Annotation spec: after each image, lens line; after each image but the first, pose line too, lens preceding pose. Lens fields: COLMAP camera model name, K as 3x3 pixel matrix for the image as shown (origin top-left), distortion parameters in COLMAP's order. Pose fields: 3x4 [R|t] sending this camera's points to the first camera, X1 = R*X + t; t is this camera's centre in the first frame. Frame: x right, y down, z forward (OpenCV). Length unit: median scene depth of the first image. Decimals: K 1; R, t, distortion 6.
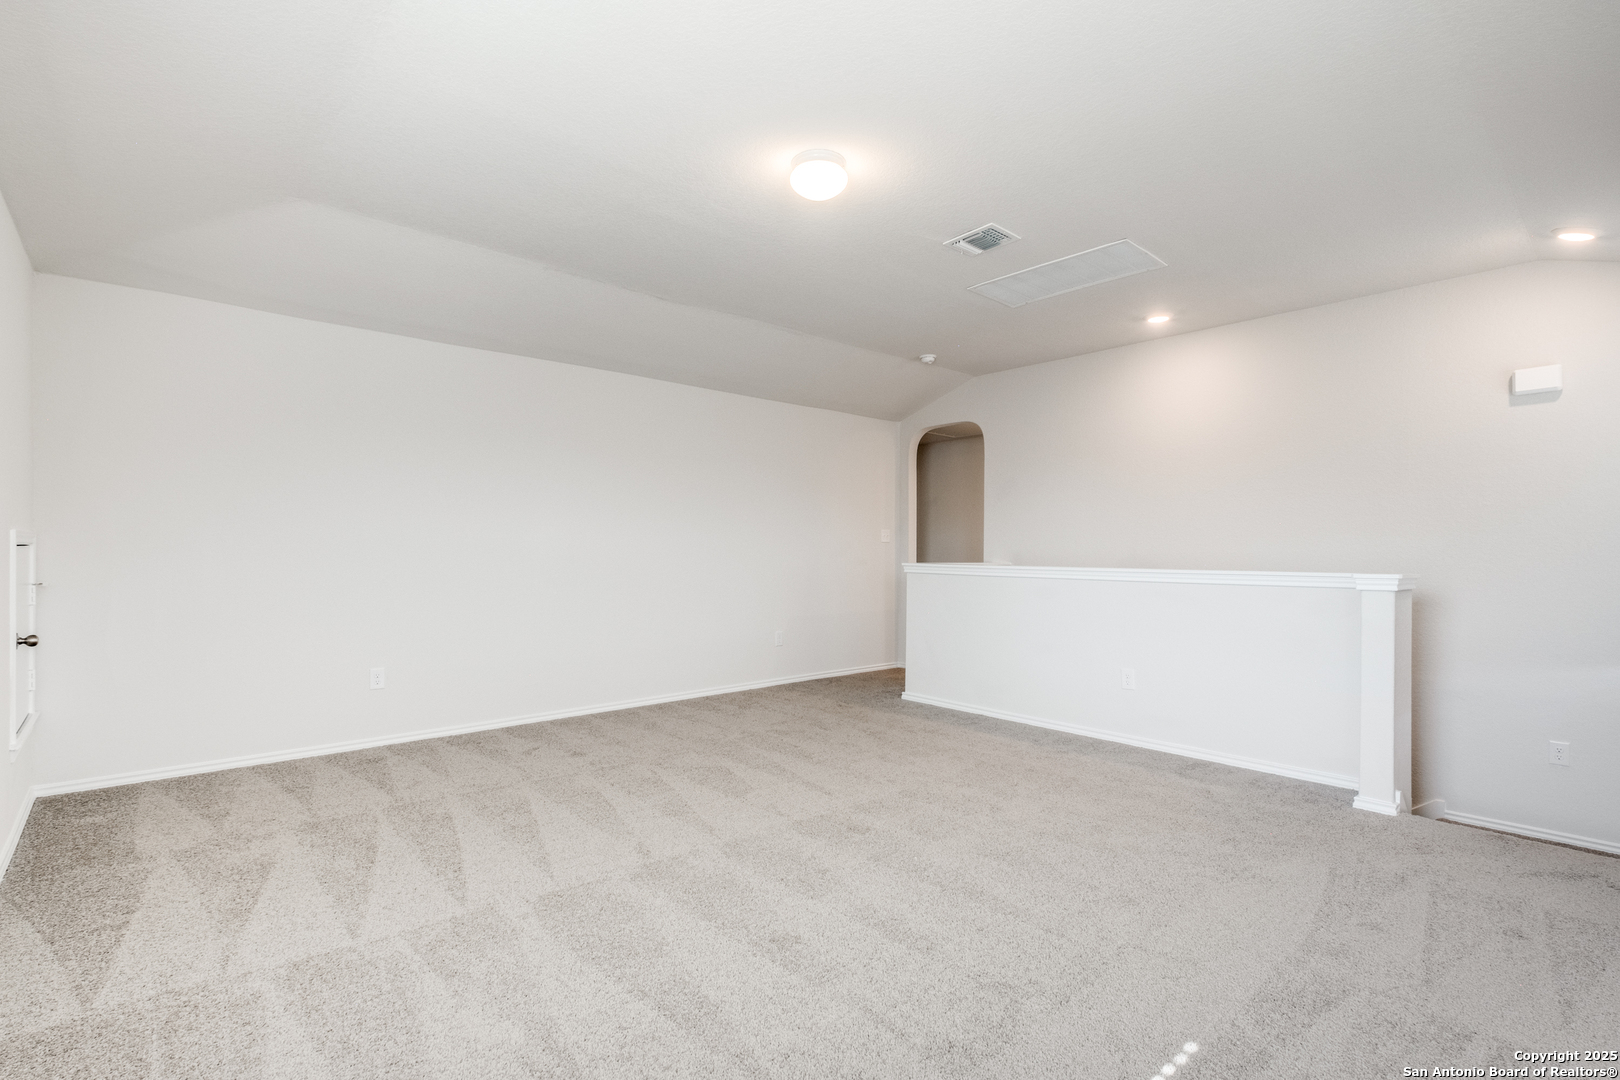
lens RADIAL K [[750.9, 0, 796.1], [0, 750.9, 532.9], [0, 0, 1]] dist [0.001826, -0.000123]
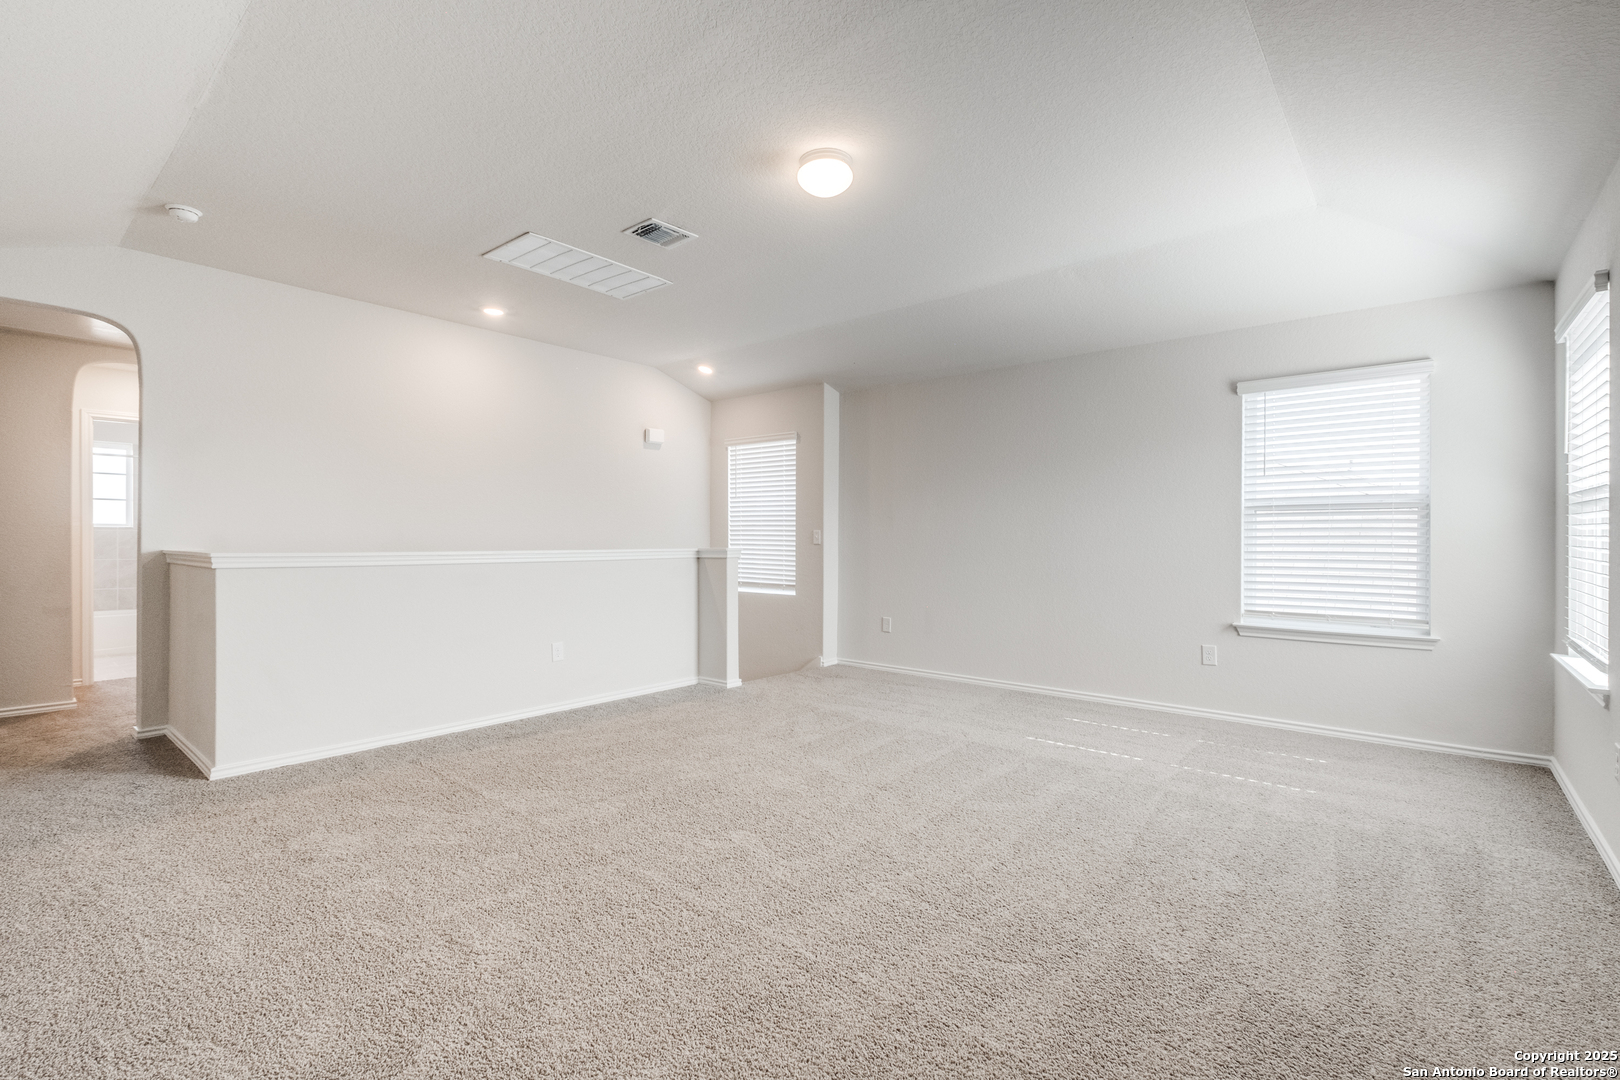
lens RADIAL K [[750.9, 0, 796.1], [0, 750.9, 532.9], [0, 0, 1]] dist [0.001826, -0.000123]
pose [[-0.175725, -0.000980, 0.984439, -0.781653], [-0.024438, 0.999696, -0.003367, 0.020127], [-0.984136, -0.024649, -0.175696, 0.964985]]
